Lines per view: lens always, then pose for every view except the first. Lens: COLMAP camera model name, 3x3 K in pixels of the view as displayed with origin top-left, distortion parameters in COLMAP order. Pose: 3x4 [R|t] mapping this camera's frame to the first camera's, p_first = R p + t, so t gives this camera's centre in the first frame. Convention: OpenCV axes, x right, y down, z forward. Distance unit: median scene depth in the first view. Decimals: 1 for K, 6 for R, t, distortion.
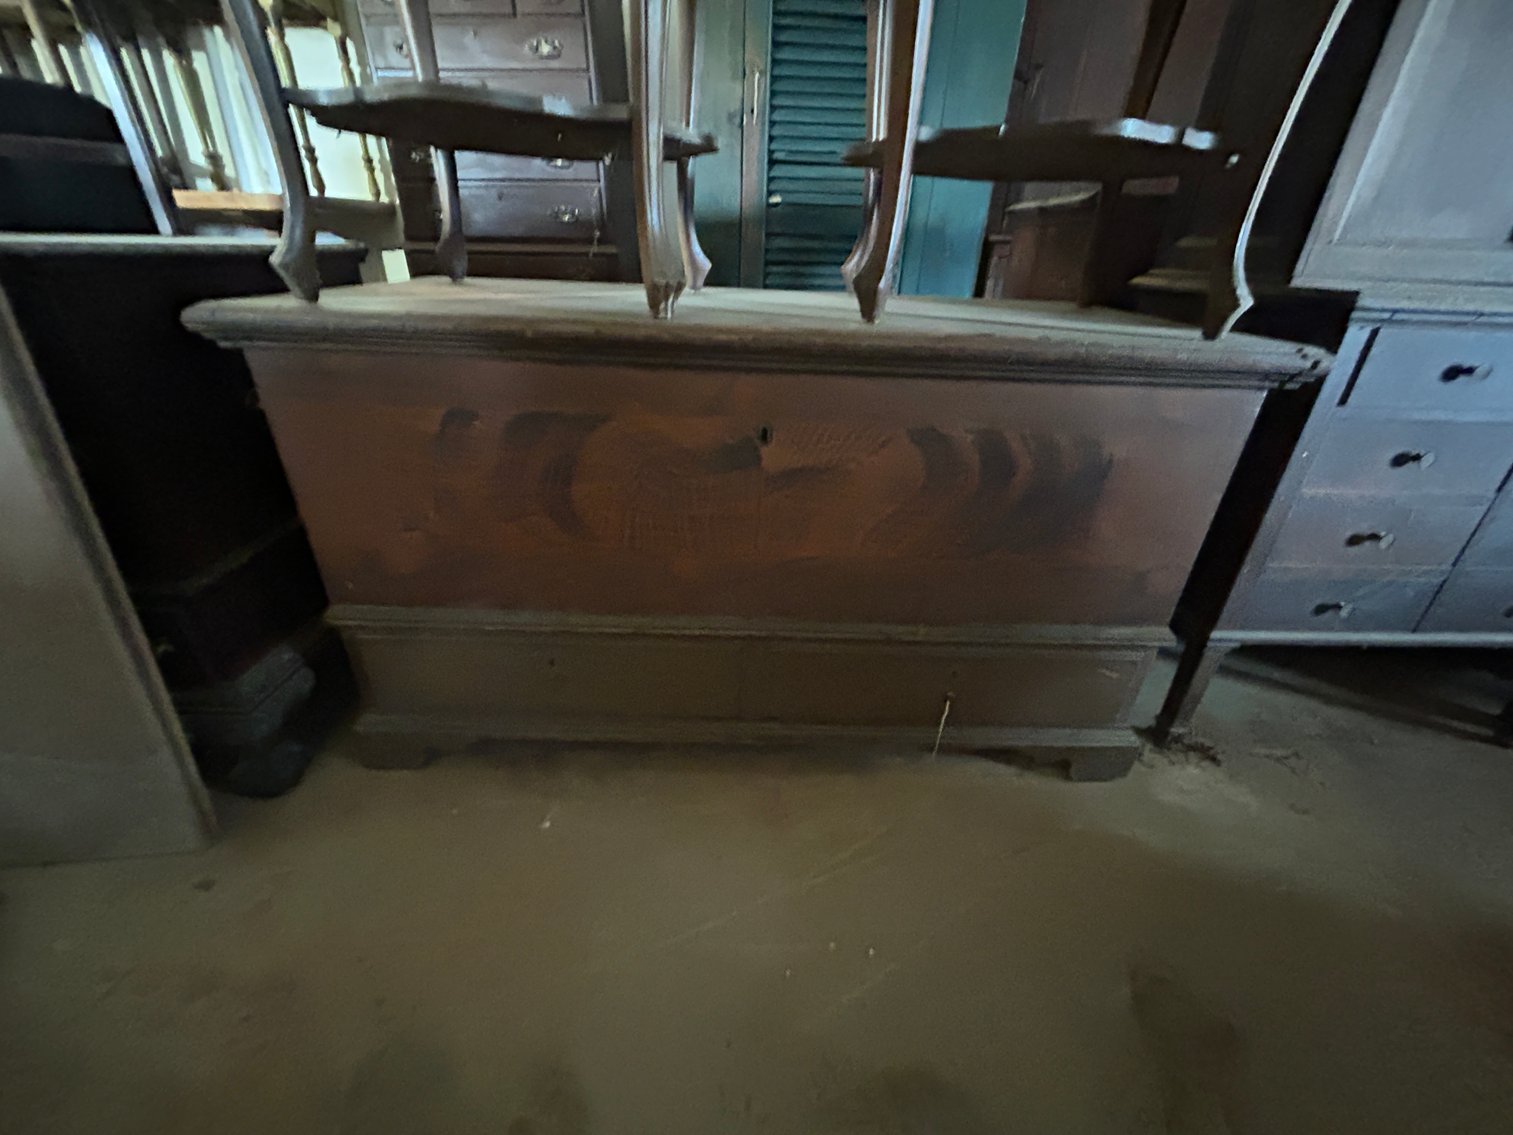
lens RADIAL K [[611.0, 0, 754.2], [0, 611.0, 566.1], [0, 0, 1]] dist [0.002971, -0.000538]
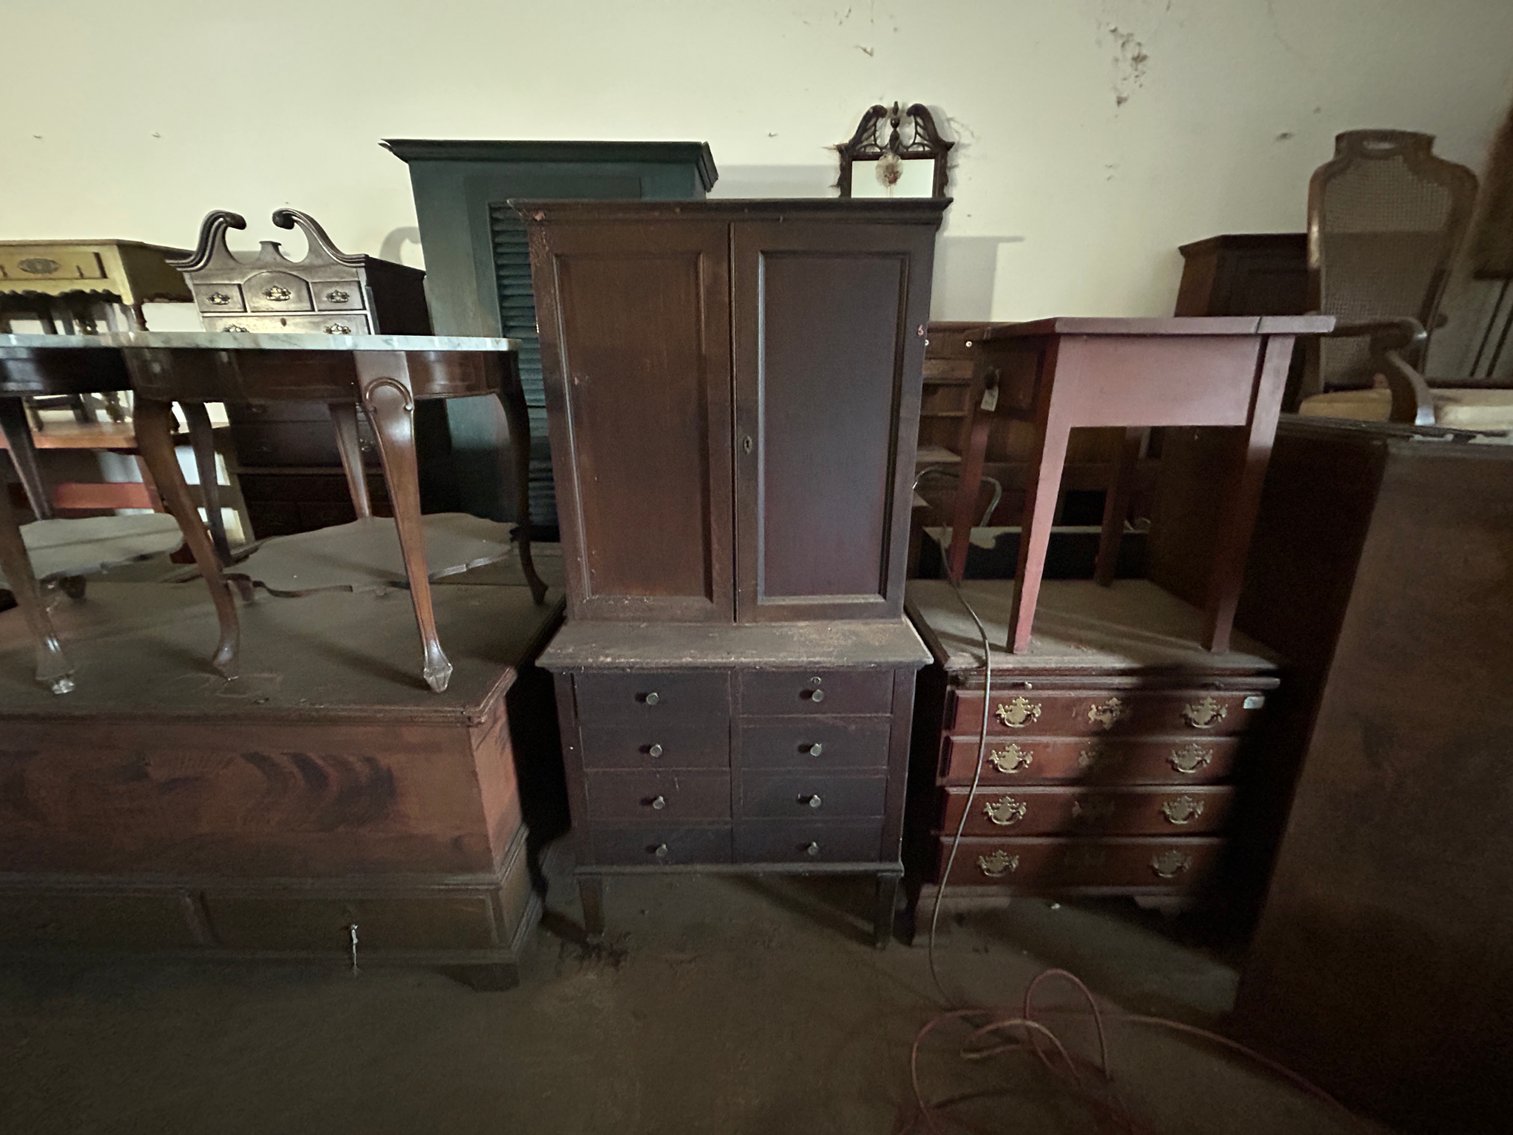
lens RADIAL K [[611.0, 0, 753.4], [0, 611.0, 563.6], [0, 0, 1]] dist [0.002971, -0.000538]
pose [[0.999663, -0.019941, -0.016616, 1.140861], [0.017235, 0.988602, -0.149562, -0.326738], [0.019409, 0.149225, 0.988613, -0.383070]]
